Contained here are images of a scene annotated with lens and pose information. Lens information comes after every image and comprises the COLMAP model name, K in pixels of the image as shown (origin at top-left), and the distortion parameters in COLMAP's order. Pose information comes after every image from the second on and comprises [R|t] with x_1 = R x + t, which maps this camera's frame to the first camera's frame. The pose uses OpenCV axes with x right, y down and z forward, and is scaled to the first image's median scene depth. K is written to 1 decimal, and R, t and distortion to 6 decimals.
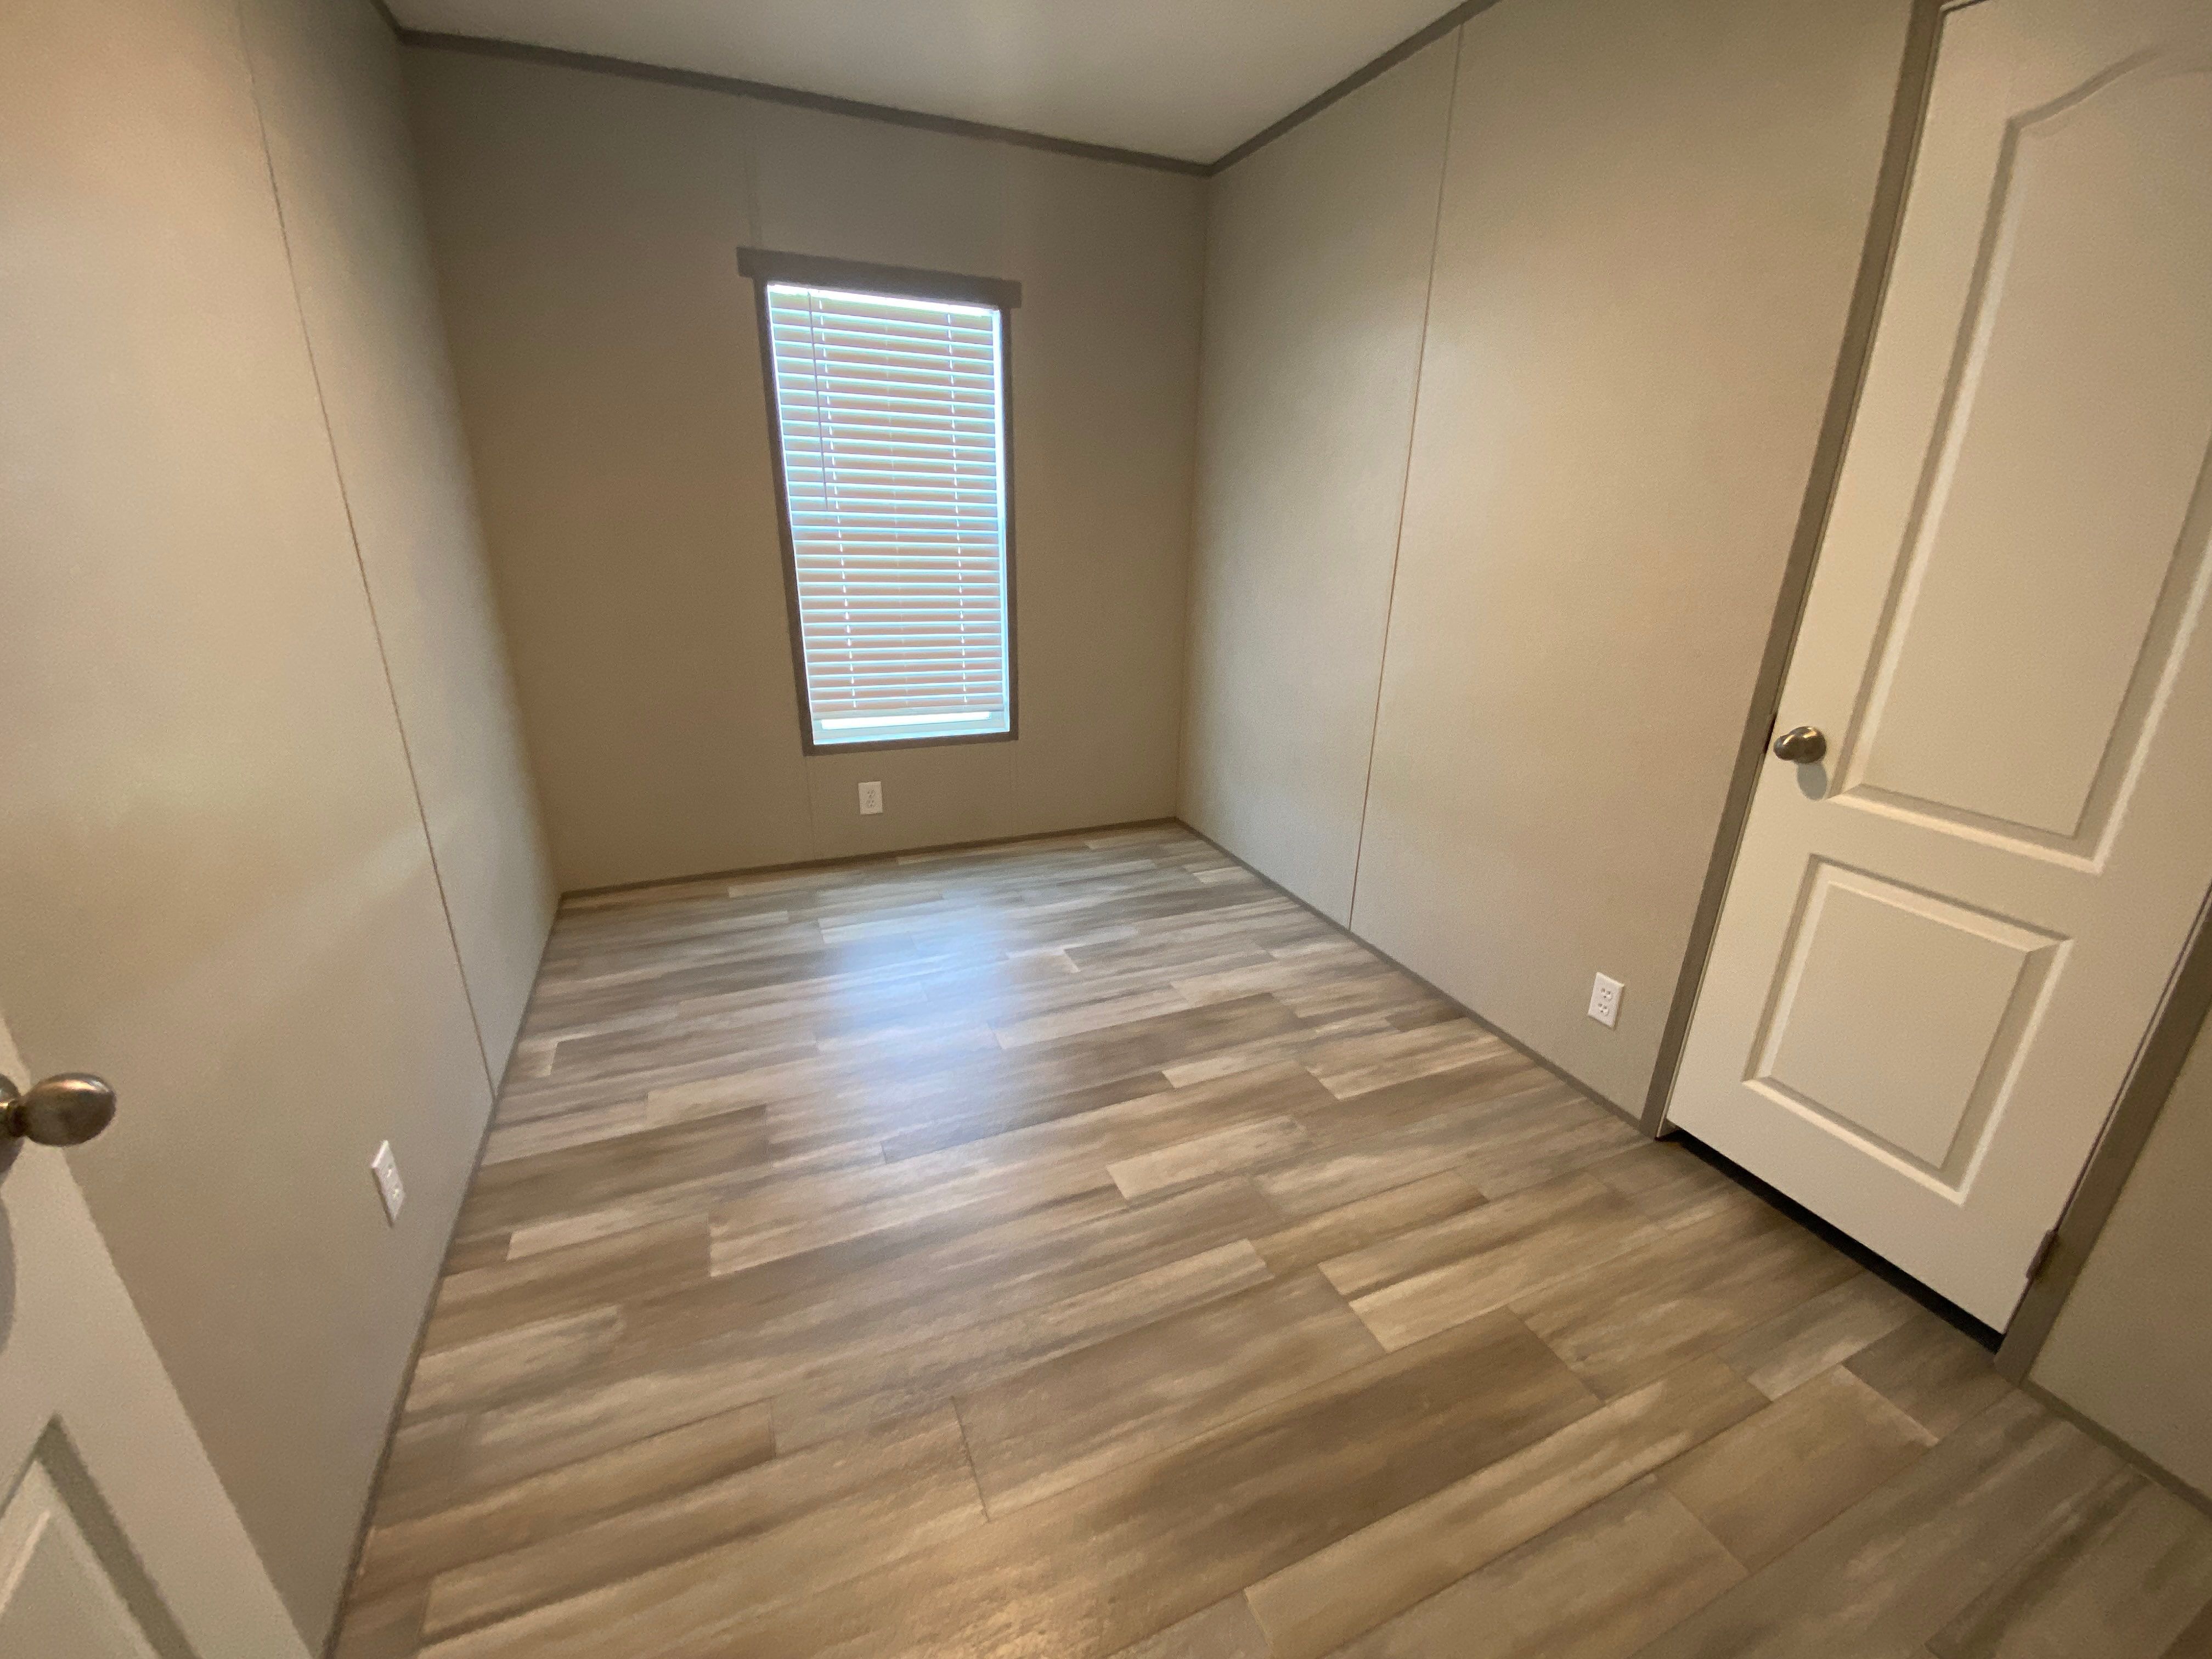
lens RADIAL K [[893.5, 0, 1098.2], [0, 893.5, 842.1], [0, 0, 1]] dist [0.005179, -0.012514]
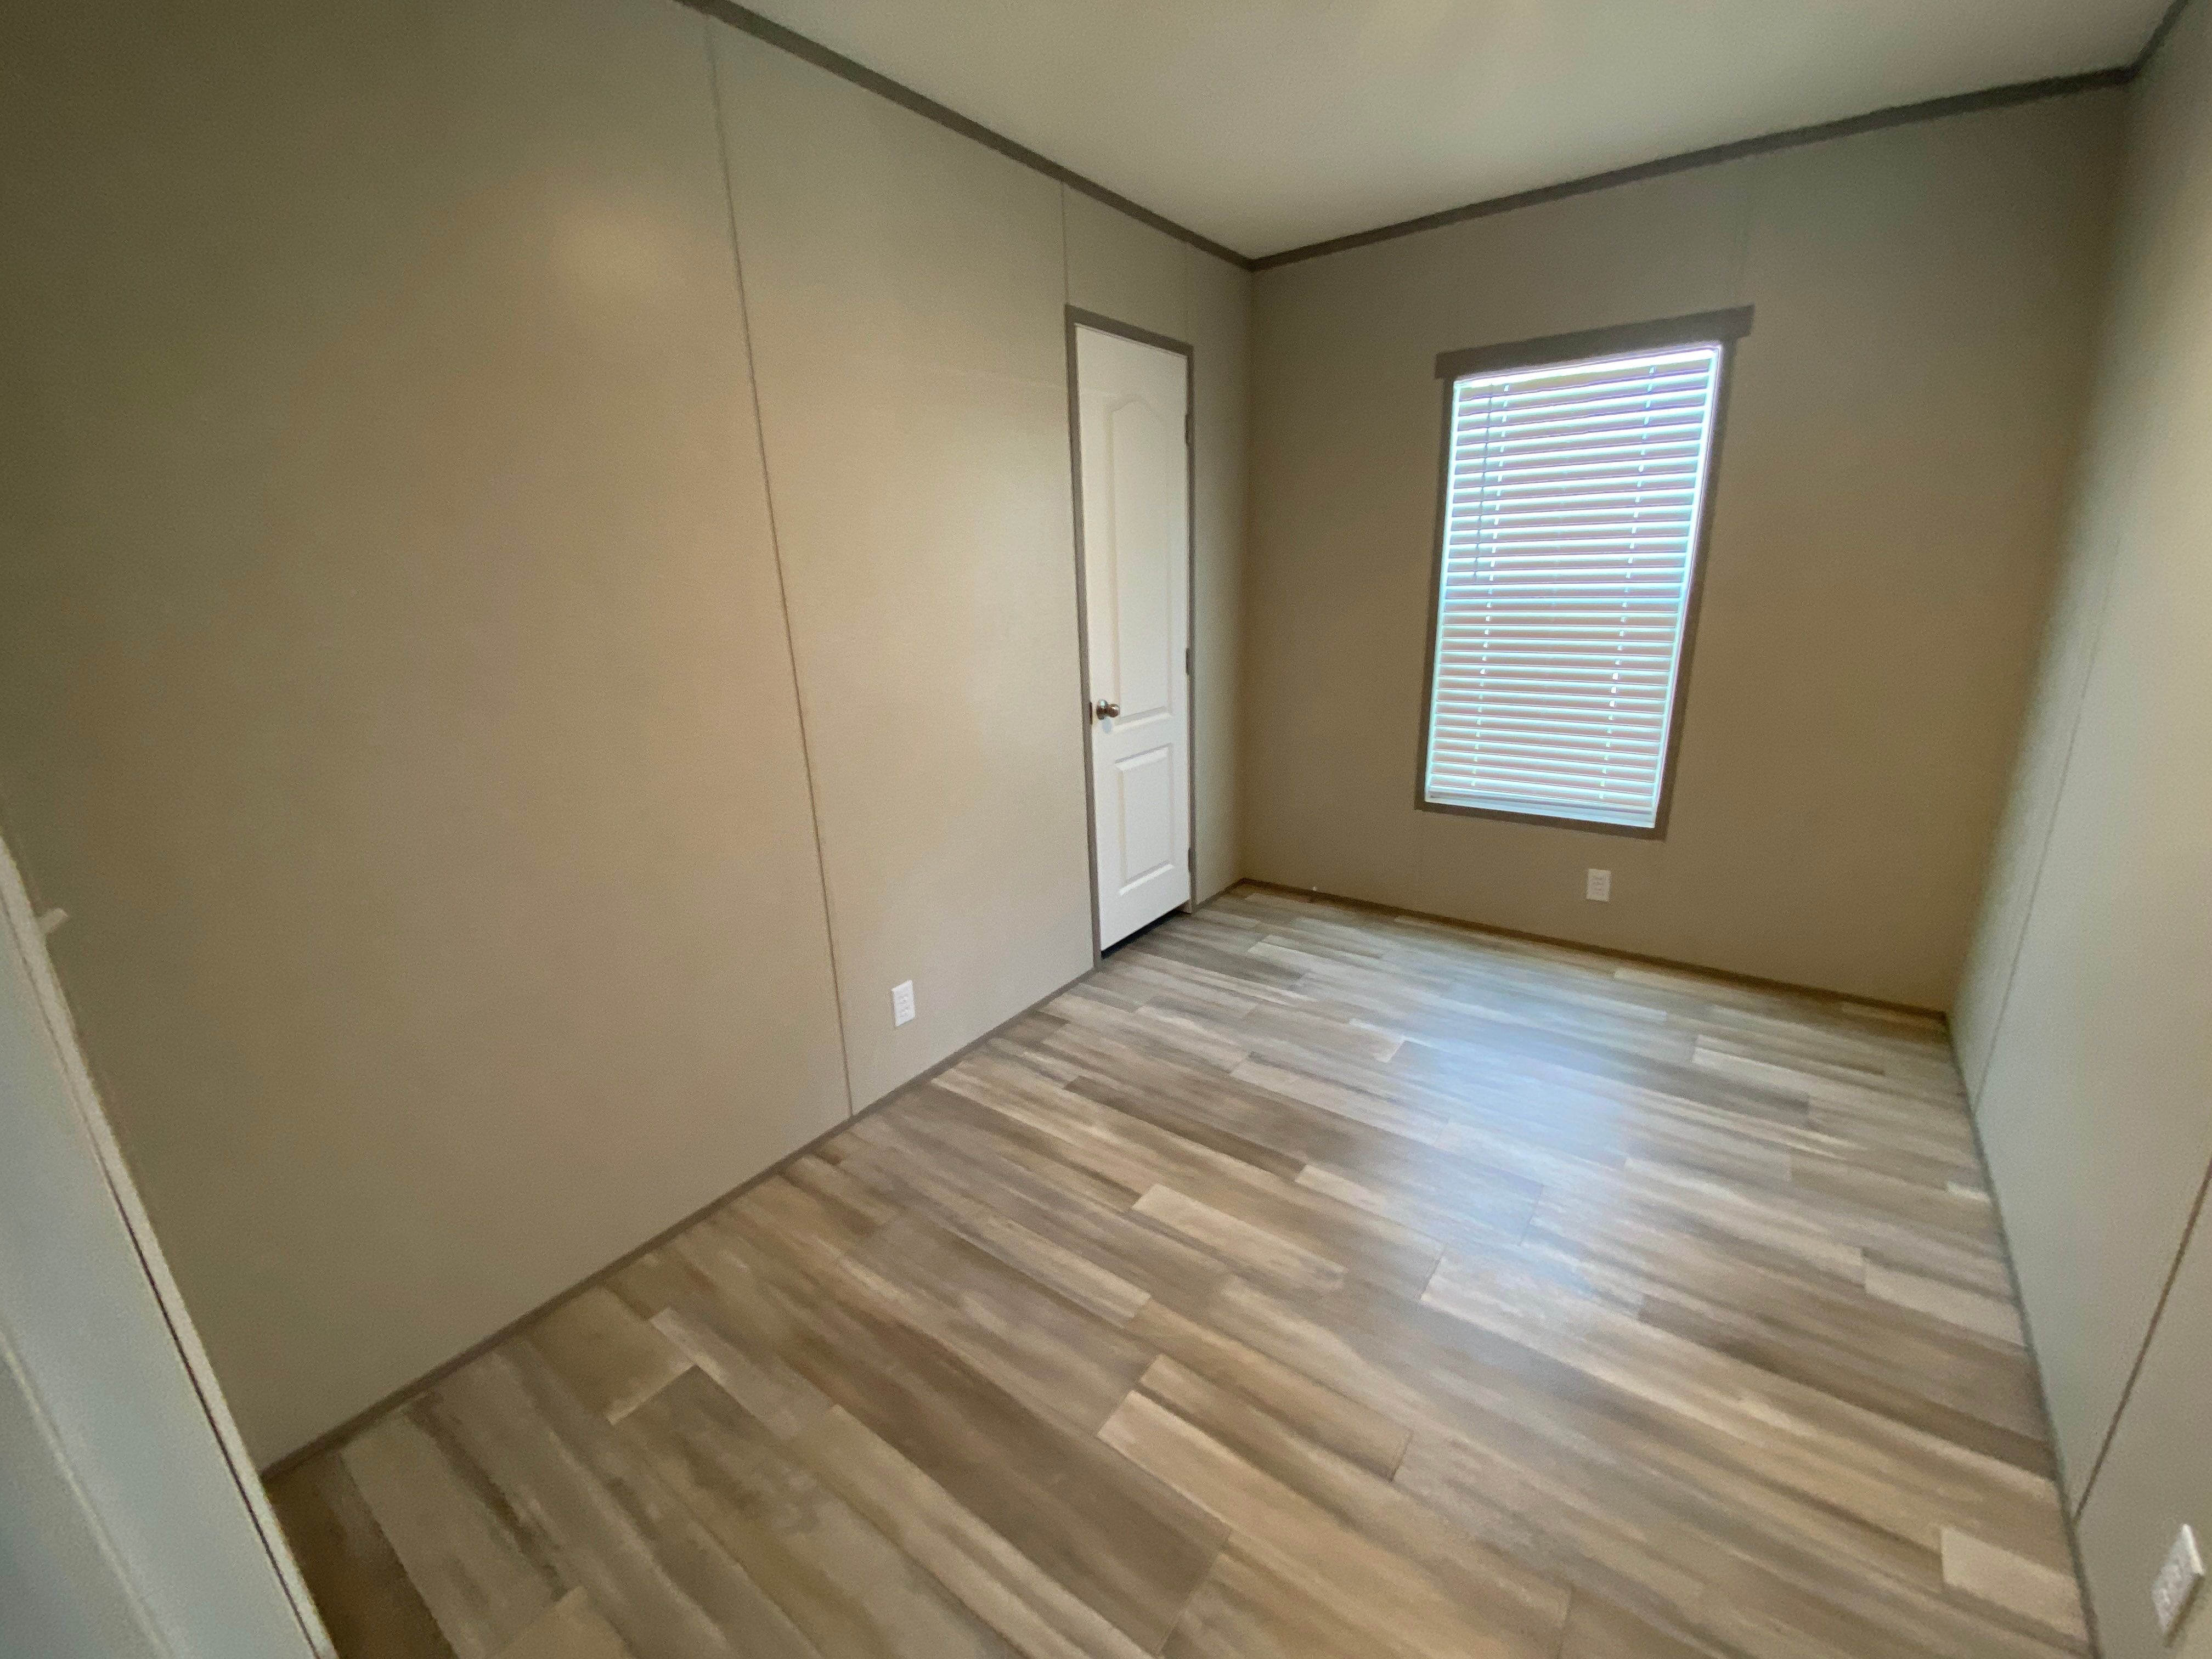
lens RADIAL K [[893.5, 0, 1098.9], [0, 893.5, 827.3], [0, 0, 1]] dist [0.005179, -0.012514]
pose [[0.499779, 0.207930, -0.840825, 0.690361], [-0.262681, 0.961425, 0.081618, -0.111671], [0.825361, 0.180077, 0.535119, 0.233087]]
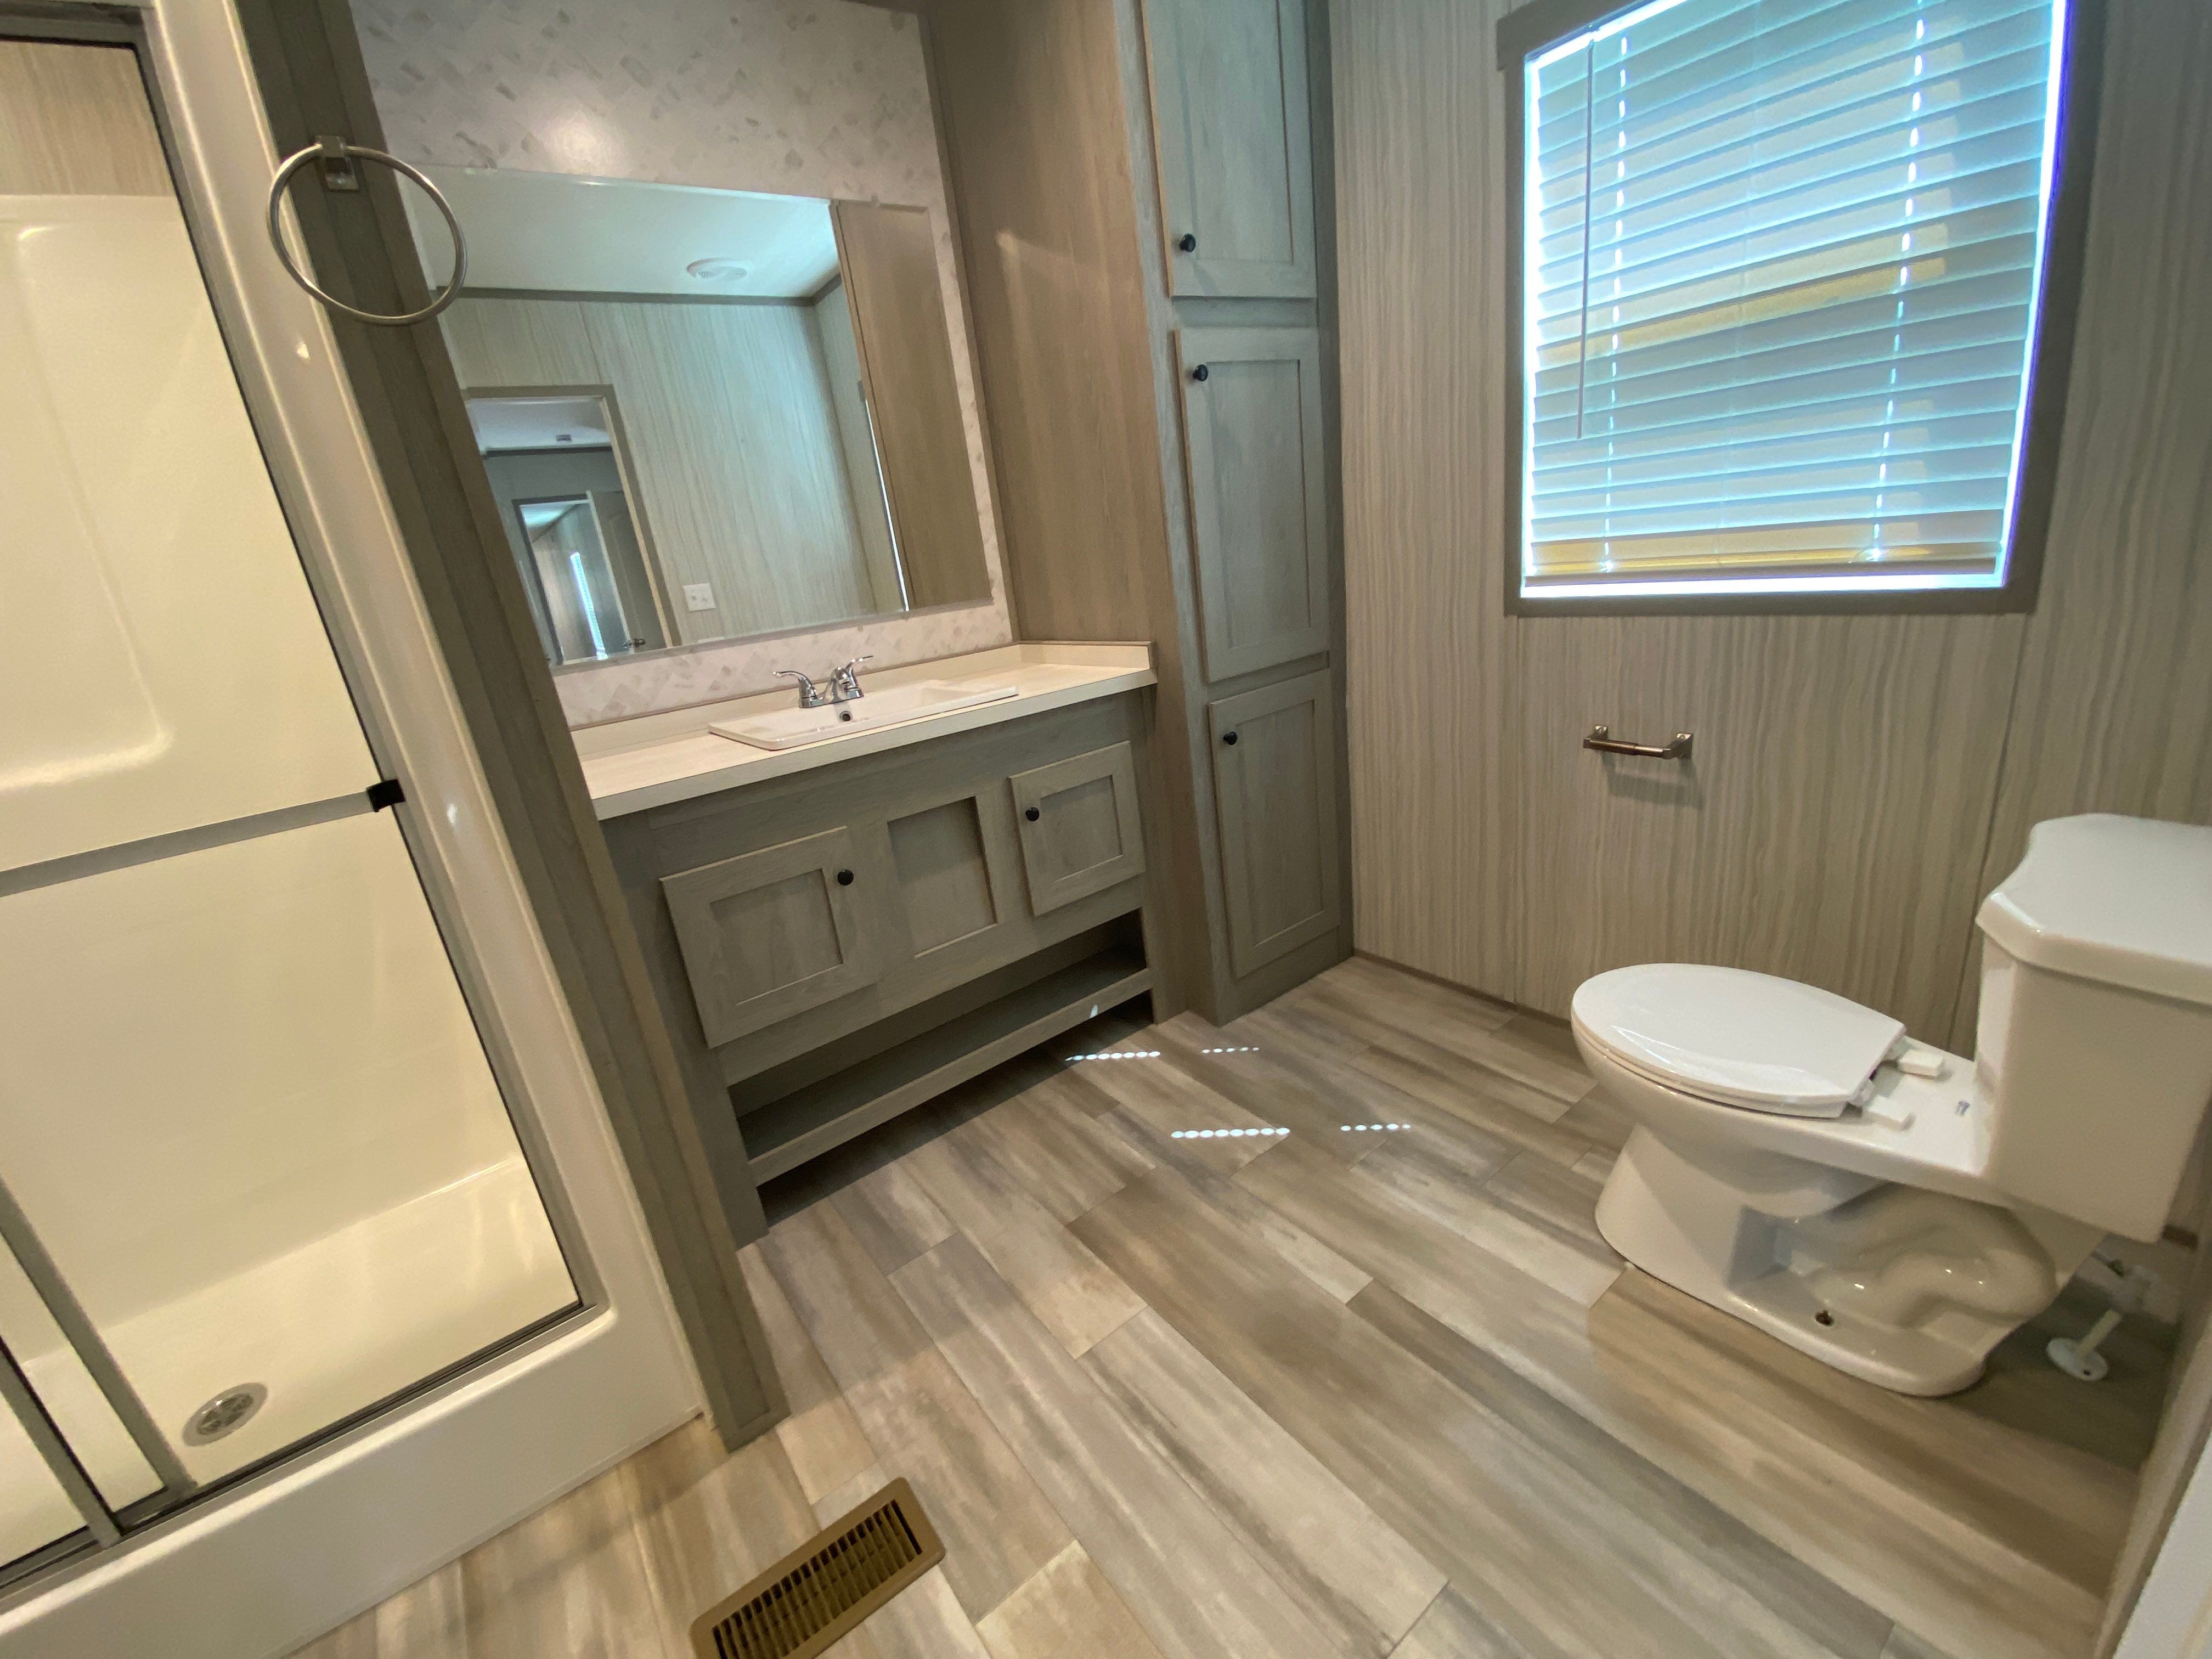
lens RADIAL K [[893.5, 0, 1106.5], [0, 893.5, 832.9], [0, 0, 1]] dist [0.005179, -0.012514]
pose [[-0.244198, -0.296782, 0.923195, -0.387414], [0.448703, 0.809390, 0.378885, -0.346546], [-0.859670, 0.506763, -0.064484, 1.014854]]
